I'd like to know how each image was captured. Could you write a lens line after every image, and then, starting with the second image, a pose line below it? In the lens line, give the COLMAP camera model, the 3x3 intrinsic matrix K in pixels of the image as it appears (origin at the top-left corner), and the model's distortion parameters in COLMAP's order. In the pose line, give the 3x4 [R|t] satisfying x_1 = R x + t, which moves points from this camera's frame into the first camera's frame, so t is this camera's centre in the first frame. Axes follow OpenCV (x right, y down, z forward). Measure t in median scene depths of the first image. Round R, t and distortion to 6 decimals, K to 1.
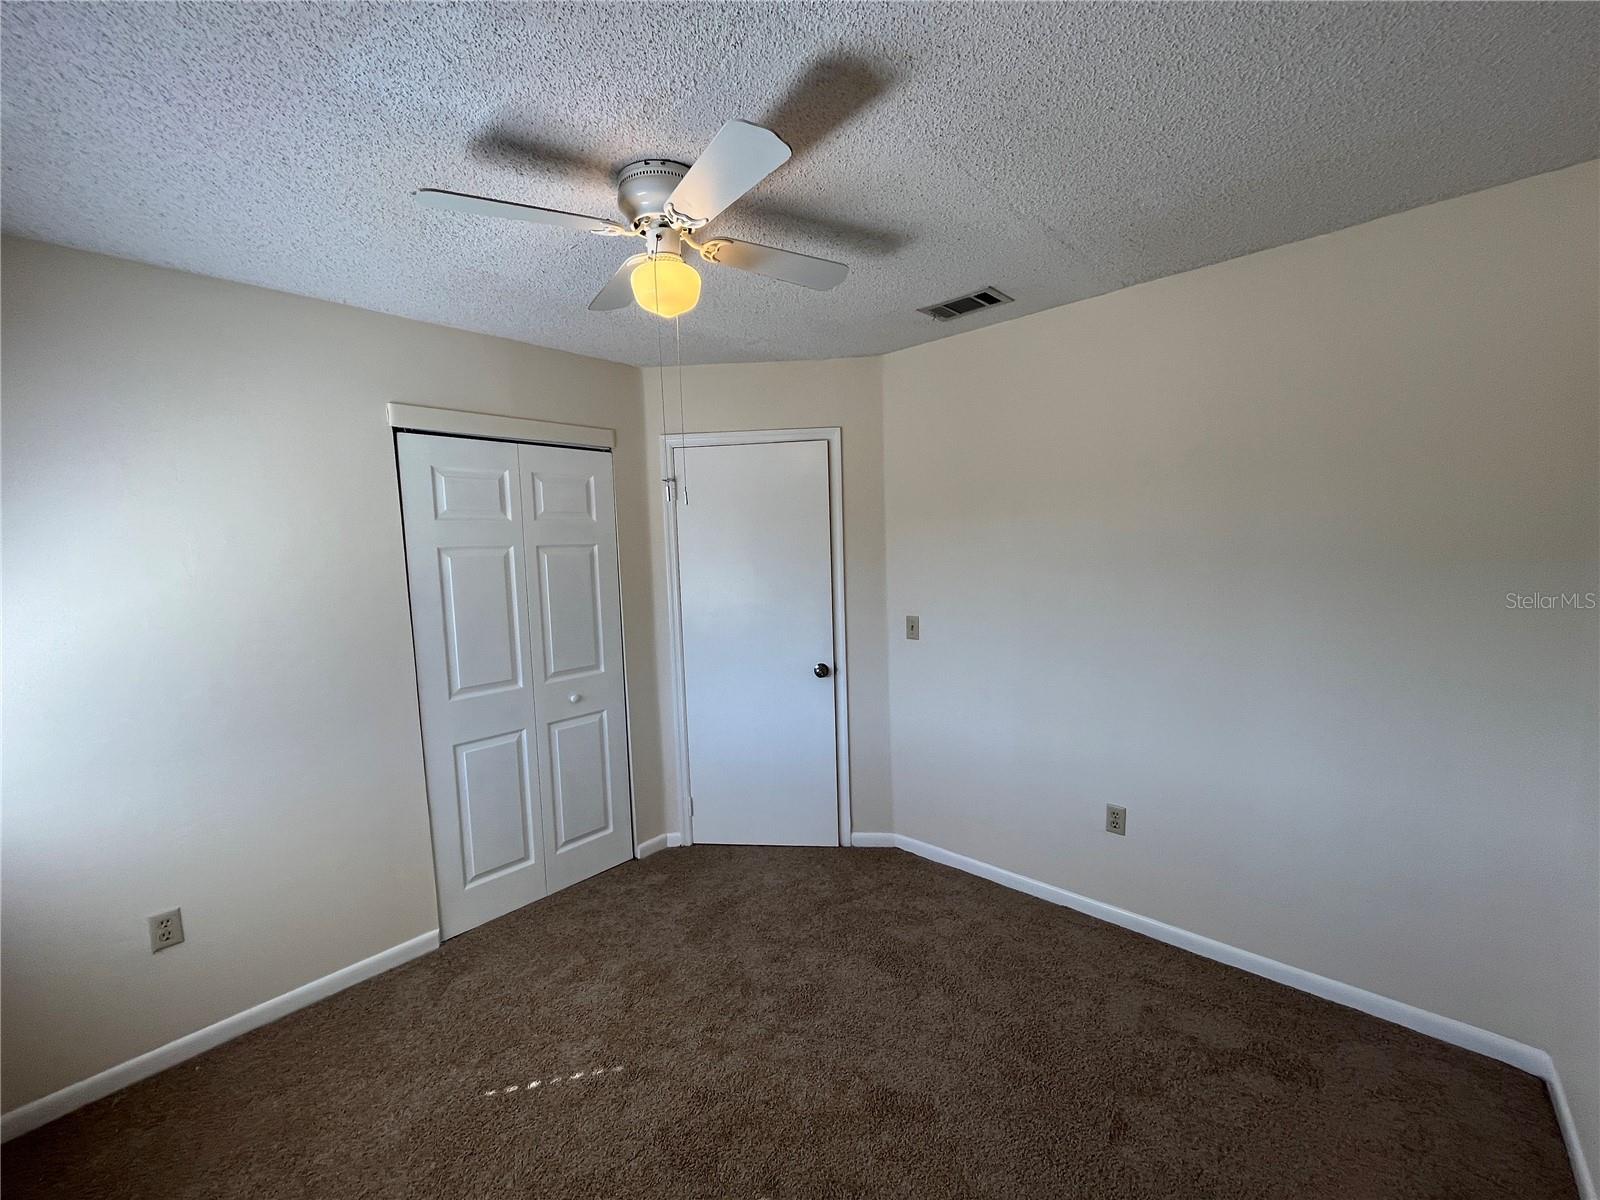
lens RADIAL K [[644.9, 0, 803.4], [0, 644.9, 610.4], [0, 0, 1]] dist [-0.004593, -0.000604]
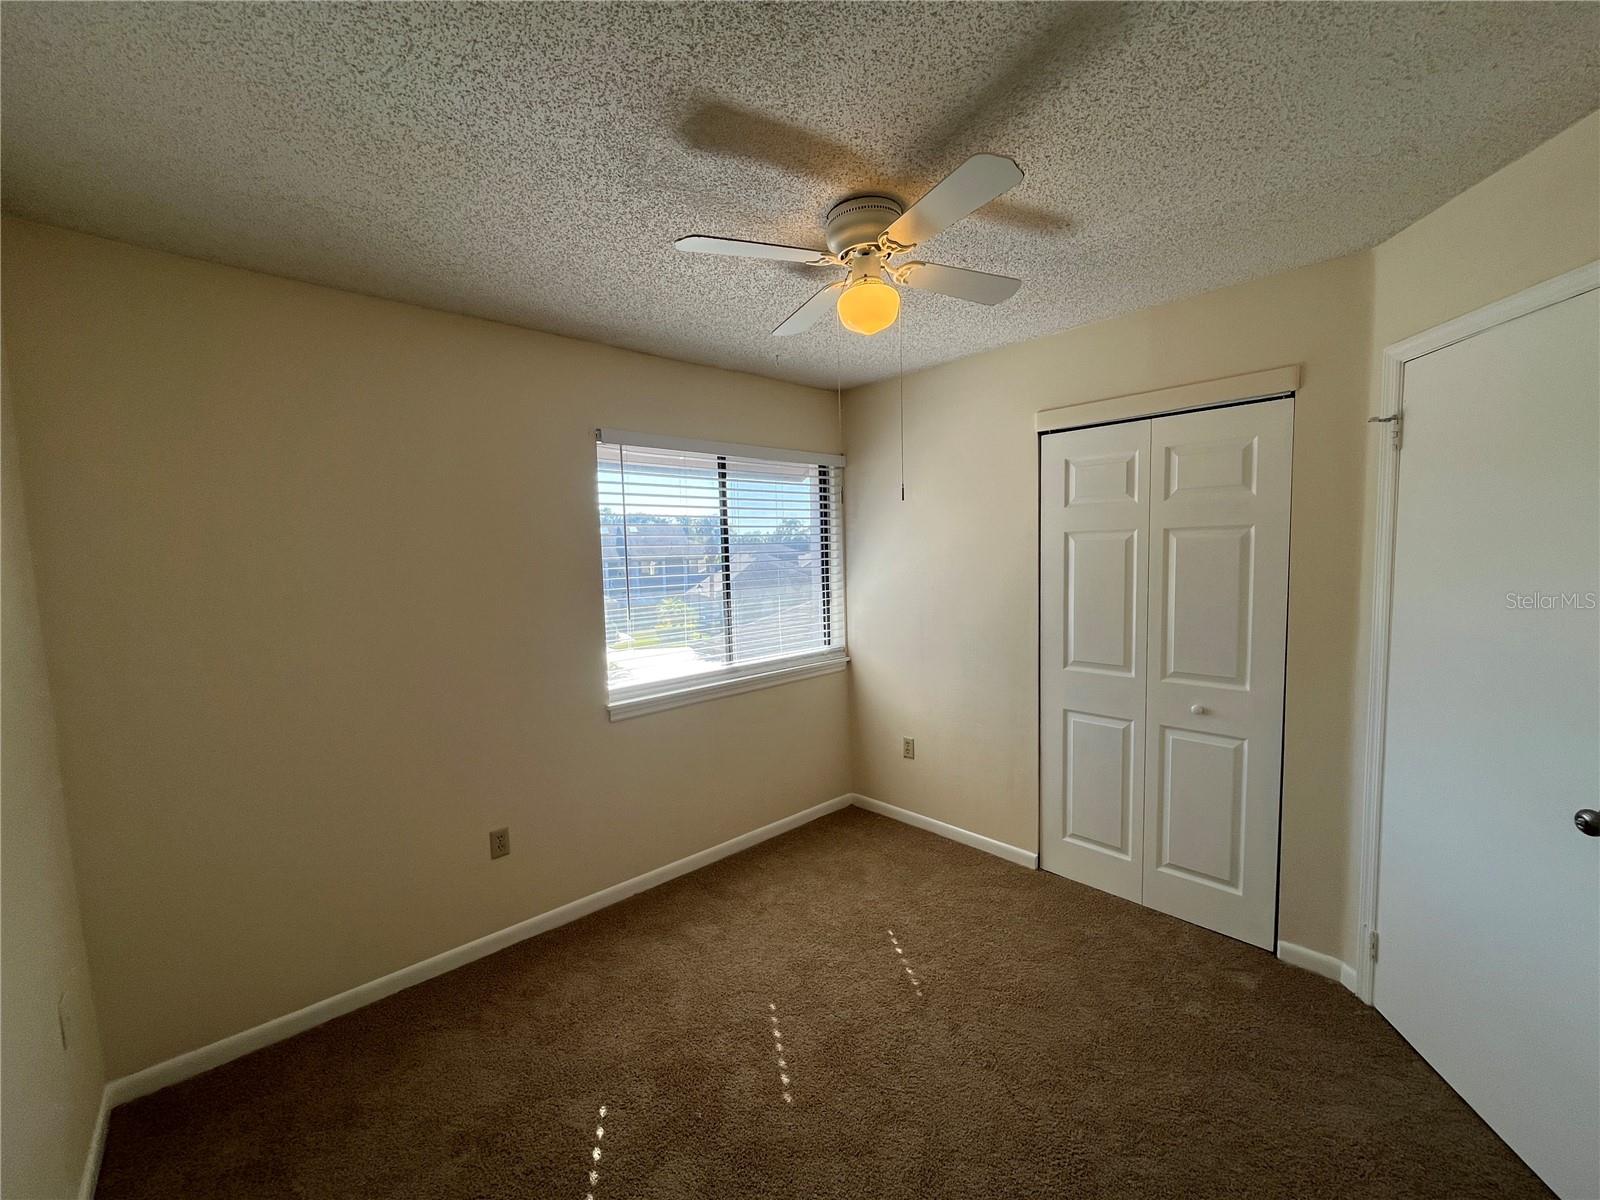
lens RADIAL K [[644.9, 0, 801.3], [0, 644.9, 601.6], [0, 0, 1]] dist [-0.004593, -0.000604]
pose [[-0.081844, 0.120623, -0.989319, 0.525361], [-0.066716, 0.989759, 0.126196, -0.077886], [0.994410, 0.076332, -0.072958, 0.558933]]
